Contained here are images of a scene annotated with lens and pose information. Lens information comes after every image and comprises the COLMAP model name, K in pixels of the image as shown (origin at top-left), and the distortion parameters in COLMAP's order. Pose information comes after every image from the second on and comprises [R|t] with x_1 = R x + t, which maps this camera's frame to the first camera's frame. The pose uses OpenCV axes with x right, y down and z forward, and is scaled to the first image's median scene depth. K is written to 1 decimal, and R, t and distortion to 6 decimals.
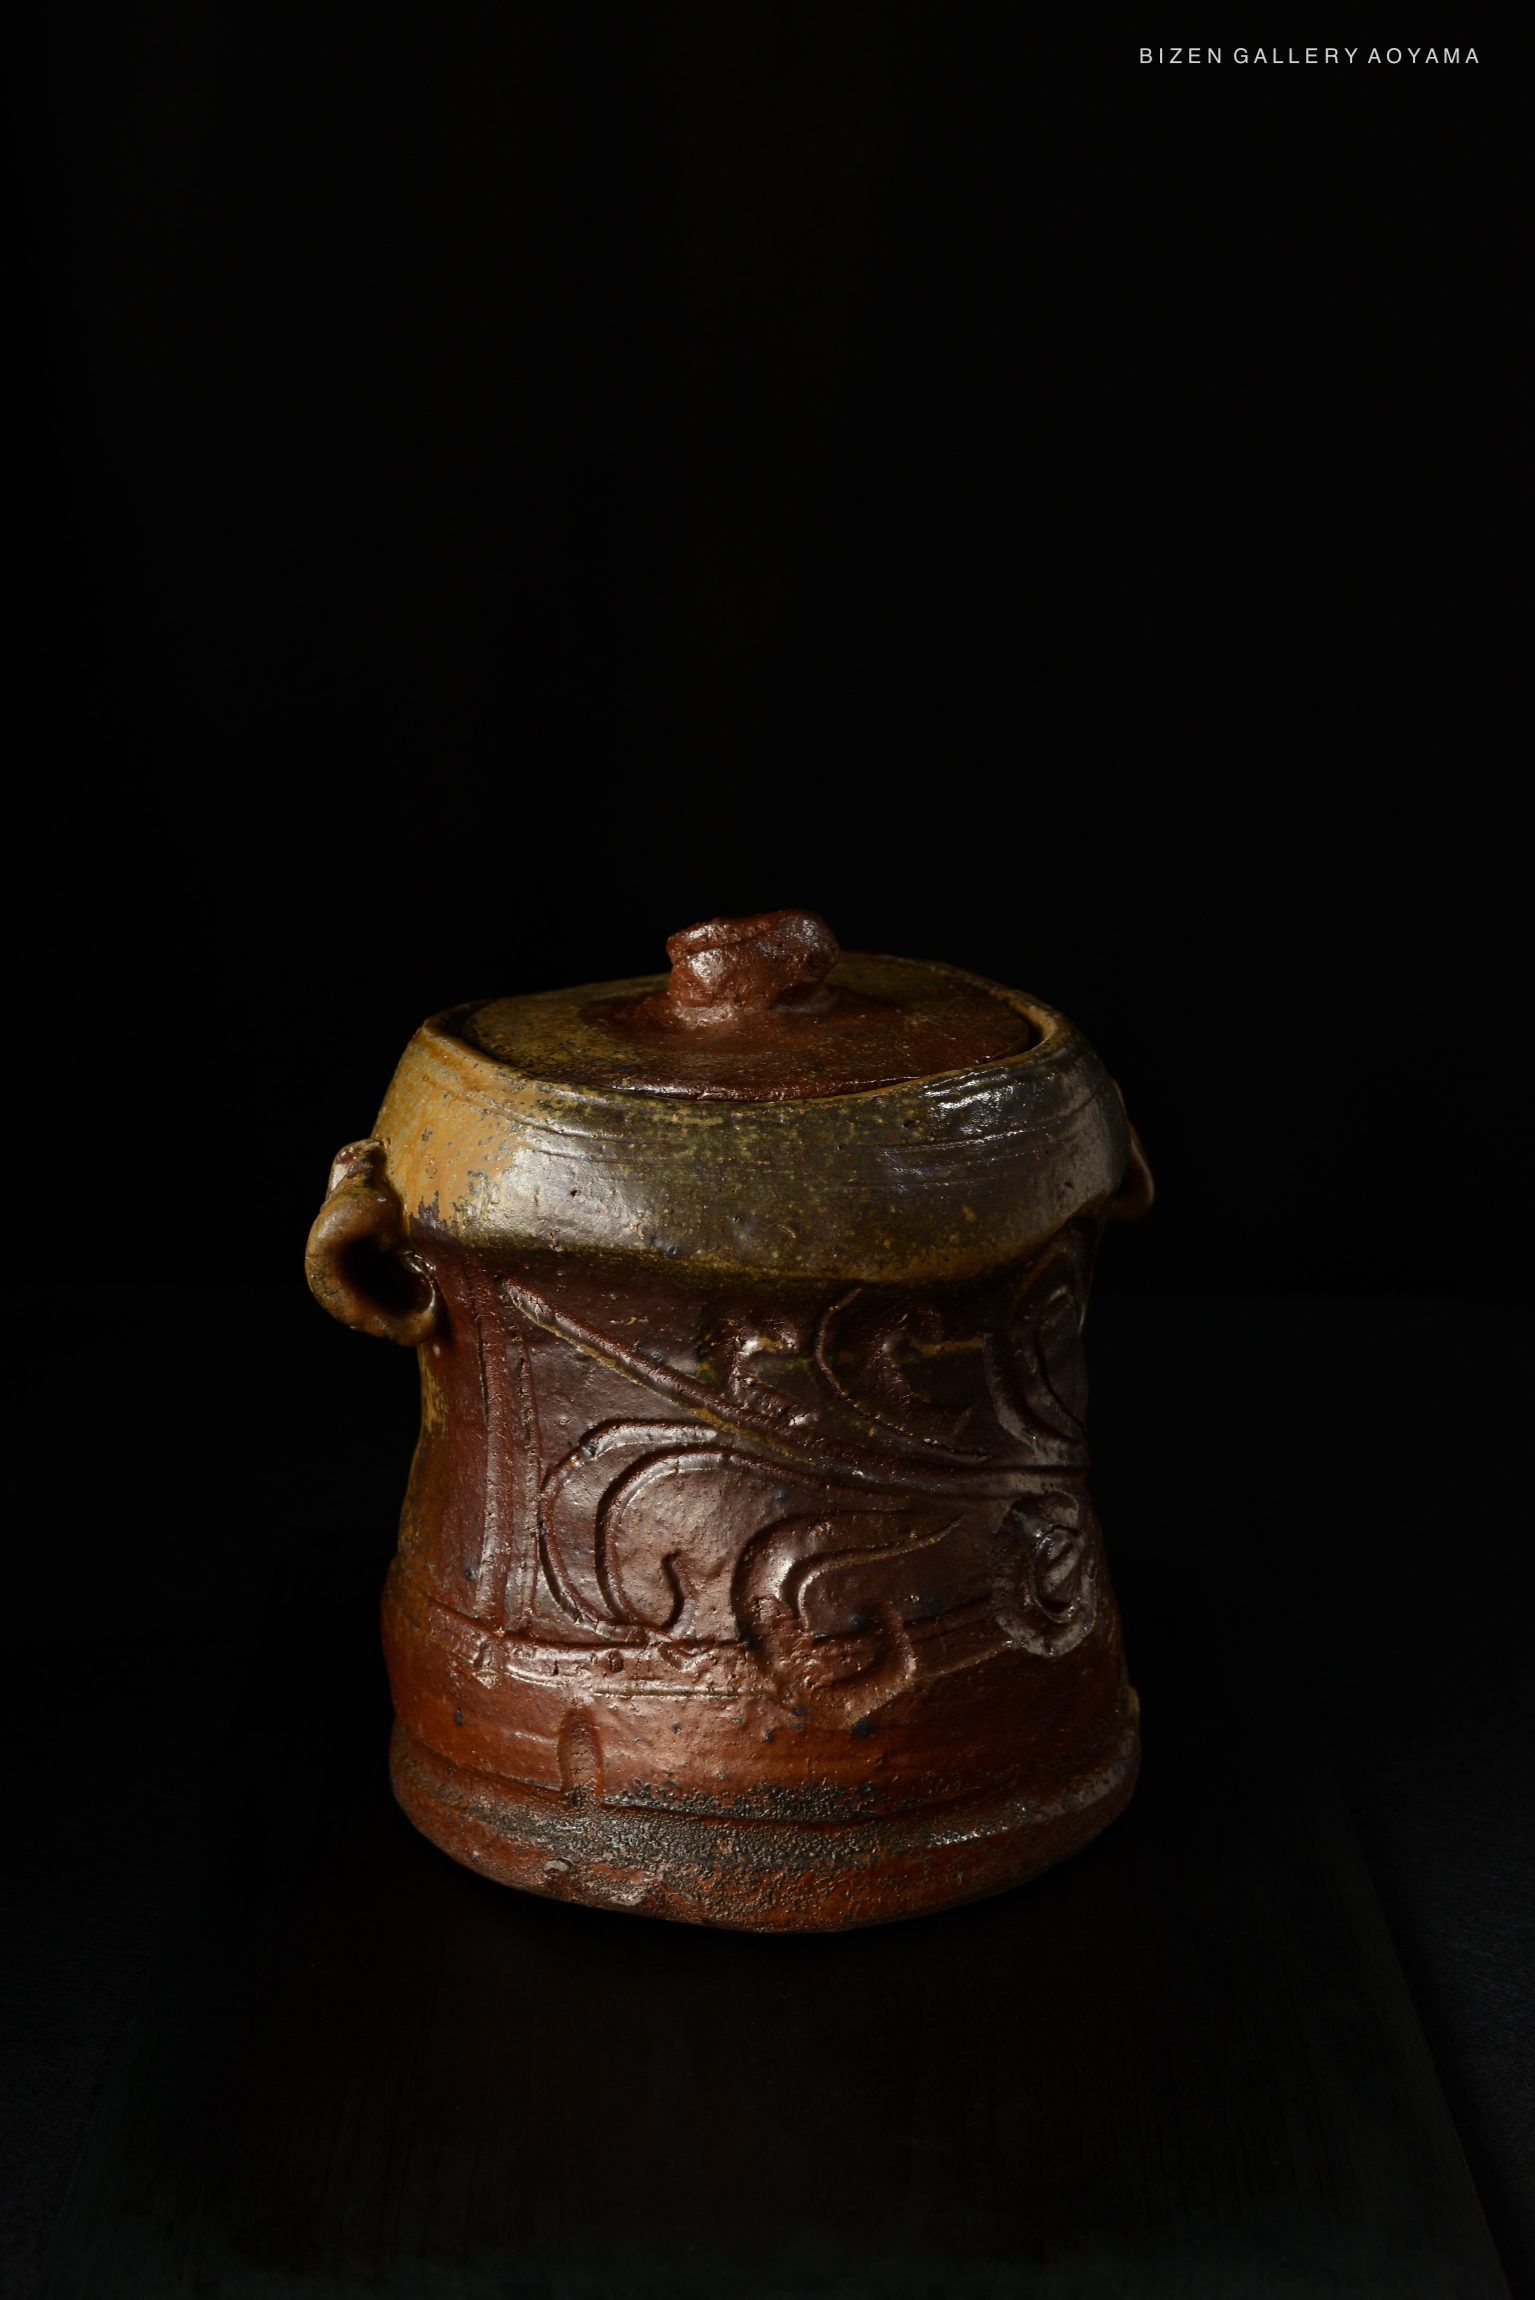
lens RADIAL K [[3464.6, 0, 767.5], [0, 3464.6, 1150.0], [0, 0, 1]] dist [-0.166511, -0.022054]
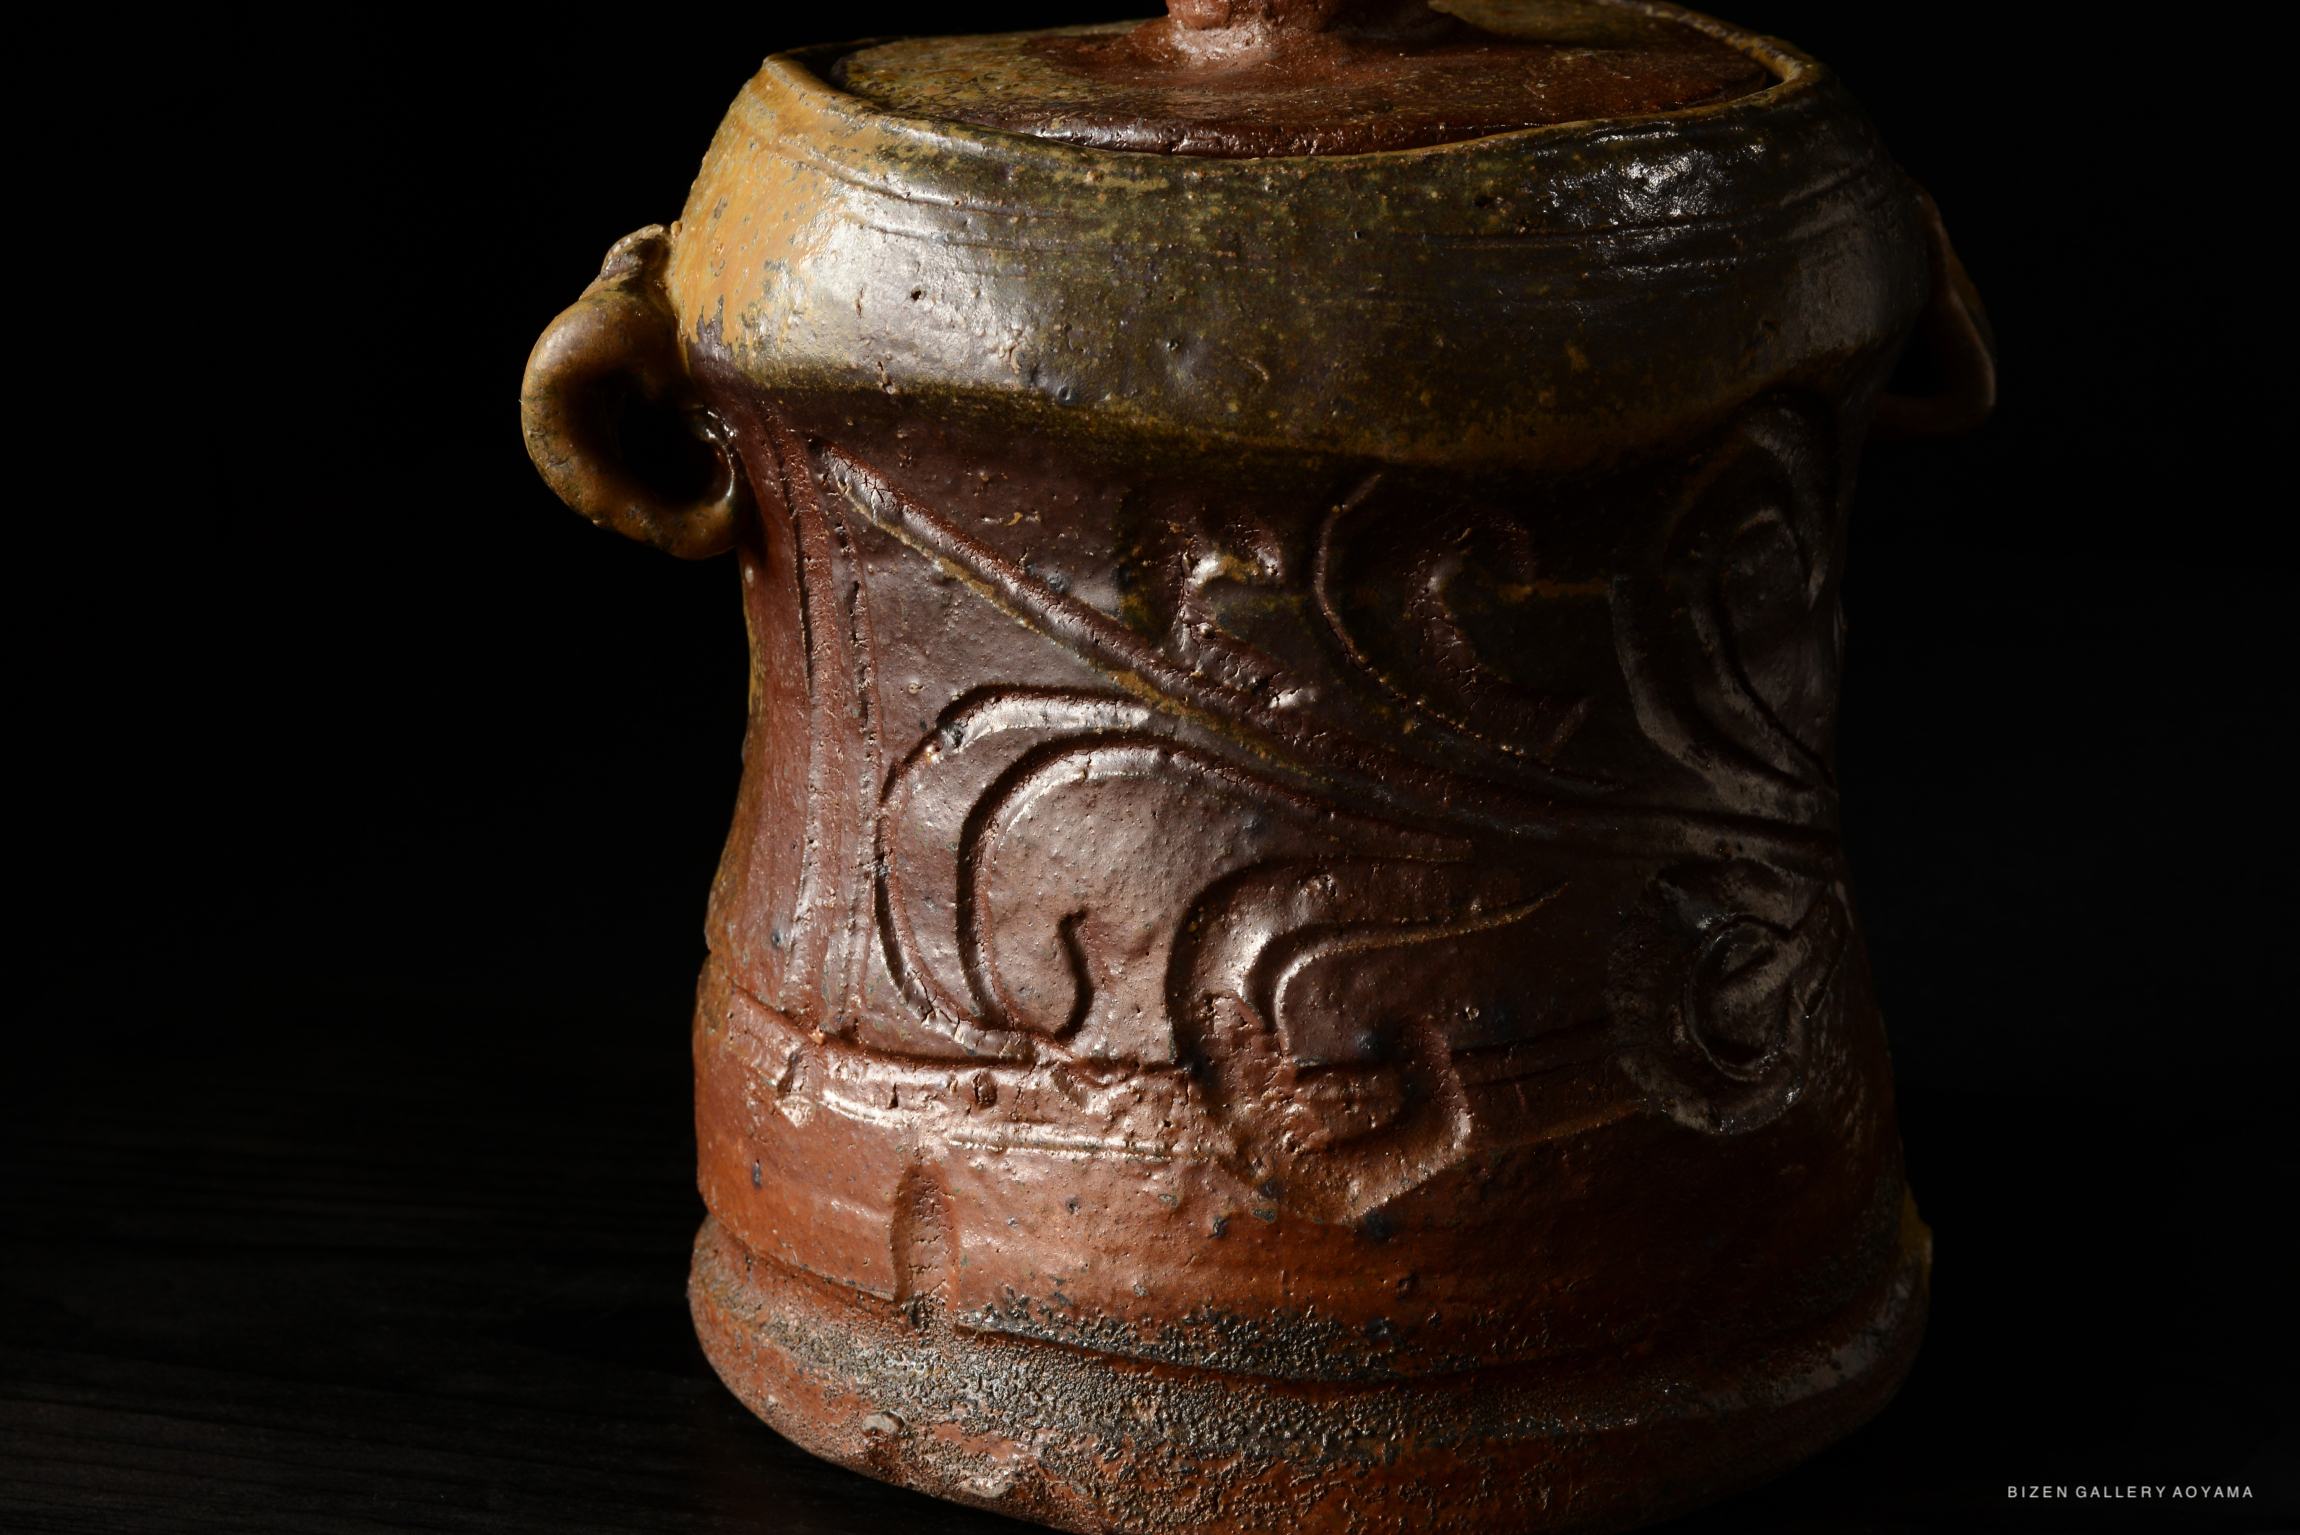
lens RADIAL K [[4769.3, 0, 1150.0], [0, 4769.3, 767.5], [0, 0, 1]] dist [0.045396, 0.017782]
pose [[0.983662, 0.052548, -0.172184, 0.127247], [-0.047105, 0.998257, 0.035545, 0.061032], [0.173752, -0.026854, 0.984423, 0.182639]]
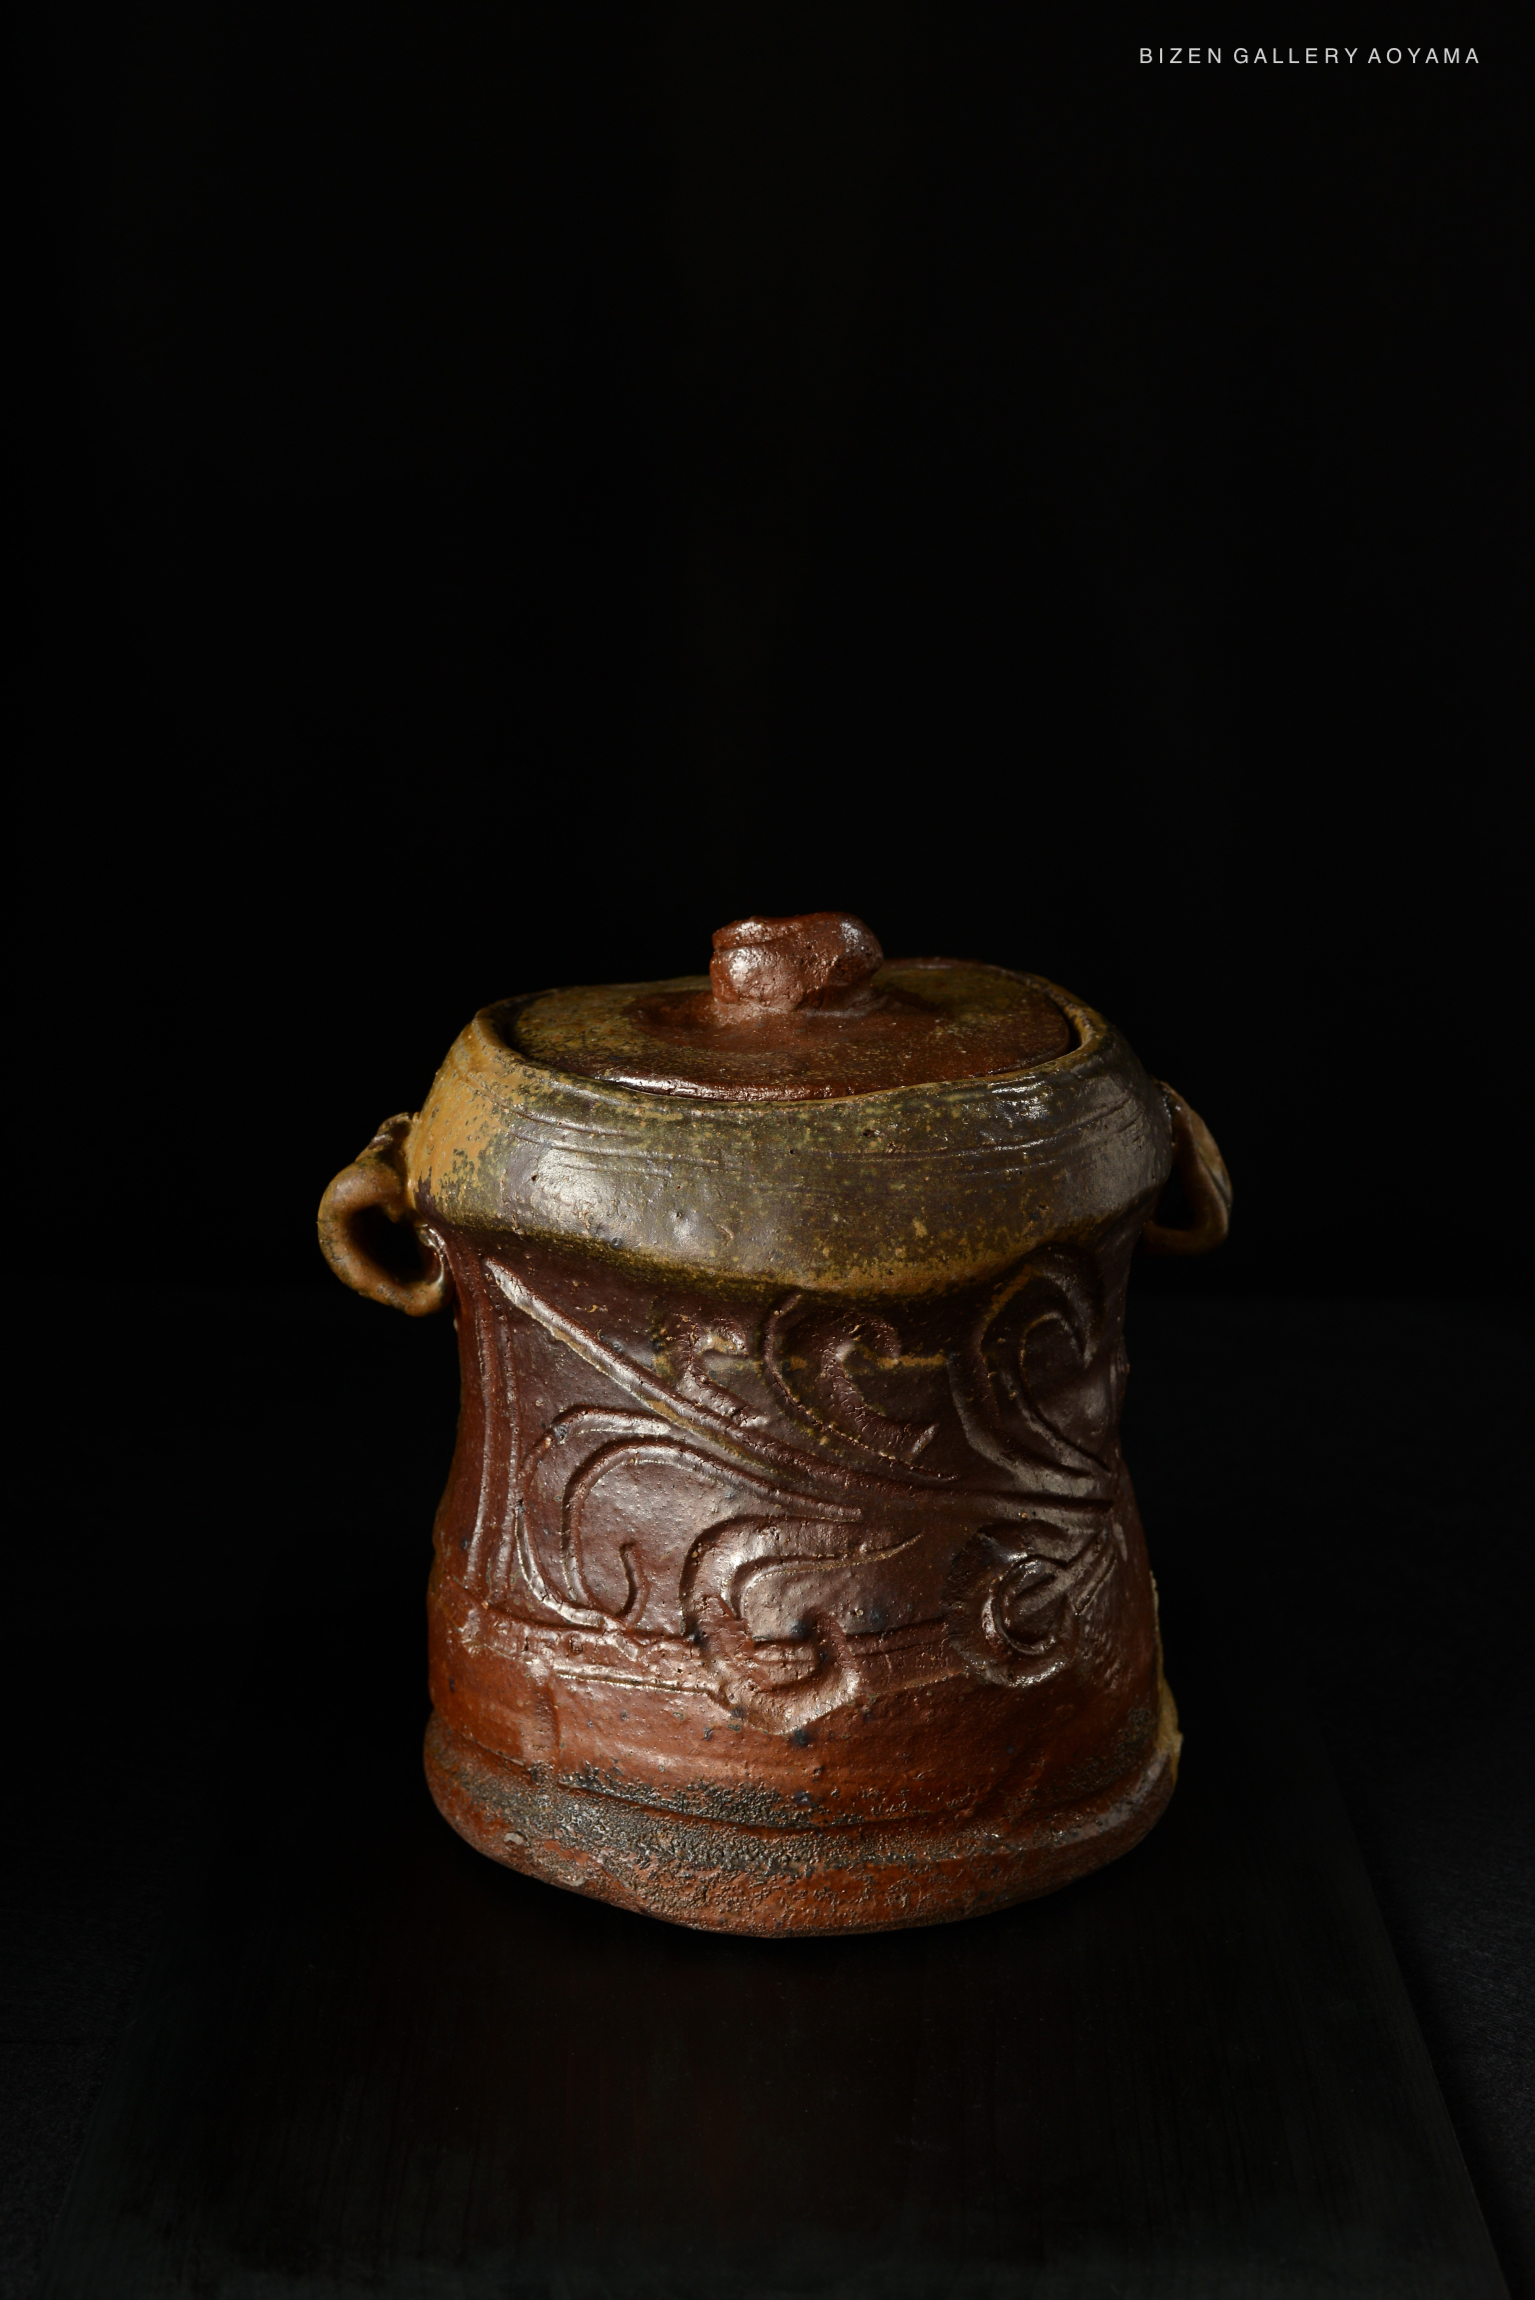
lens RADIAL K [[3464.6, 0, 767.5], [0, 3464.6, 1150.0], [0, 0, 1]] dist [-0.166511, -0.022054]
pose [[0.965196, 0.071390, -0.251596, 0.256901], [-0.071323, 0.997409, 0.009395, -0.009885], [0.251615, 0.008877, 0.967787, 0.033608]]
